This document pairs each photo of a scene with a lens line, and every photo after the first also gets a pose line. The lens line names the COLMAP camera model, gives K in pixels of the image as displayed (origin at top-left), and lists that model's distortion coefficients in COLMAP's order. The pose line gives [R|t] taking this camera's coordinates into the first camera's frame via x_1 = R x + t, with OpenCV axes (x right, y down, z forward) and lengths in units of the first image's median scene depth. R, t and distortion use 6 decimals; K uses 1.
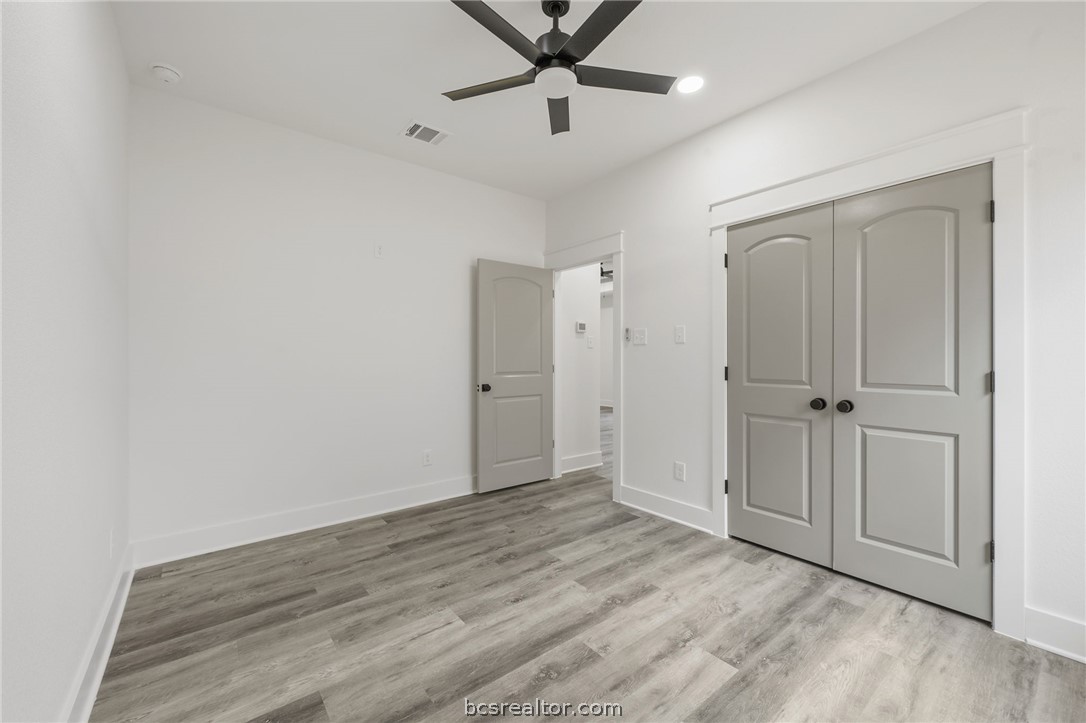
lens RADIAL K [[431.3, 0, 540.1], [0, 431.3, 358.6], [0, 0, 1]] dist [0.000633, 0.000102]
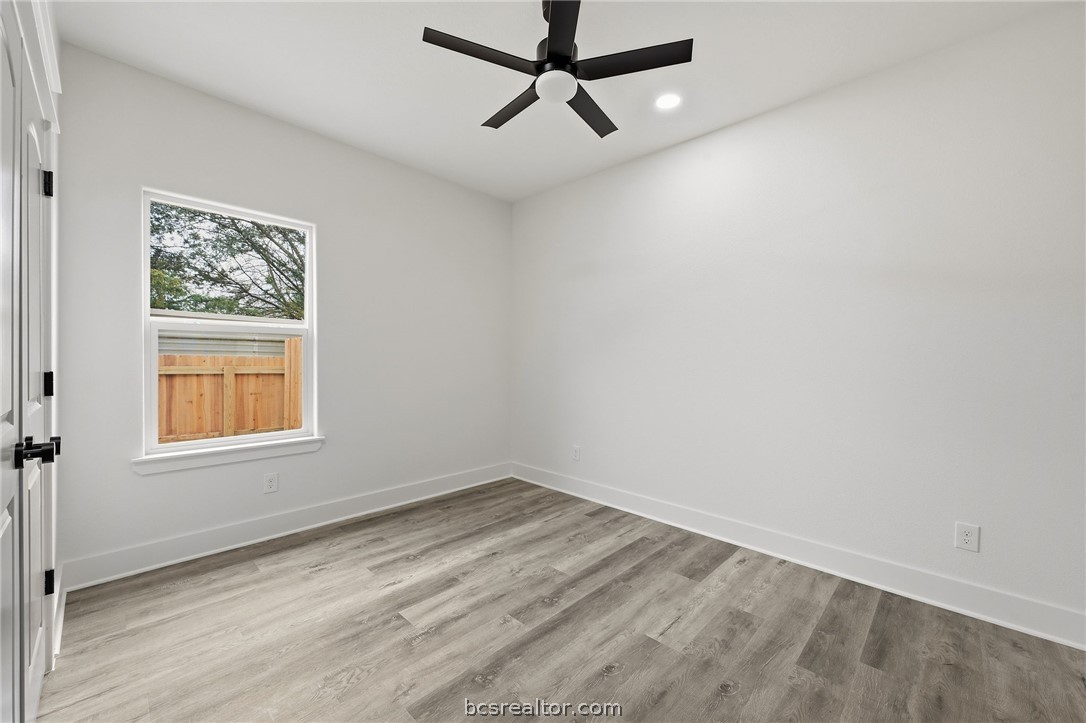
lens RADIAL K [[431.3, 0, 546.0], [0, 431.3, 358.7], [0, 0, 1]] dist [0.000633, 0.000102]
pose [[-0.989588, -0.008561, -0.143675, 0.199044], [-0.008815, 0.999961, 0.001127, -0.005023], [0.143659, 0.002381, -0.989624, 1.994093]]
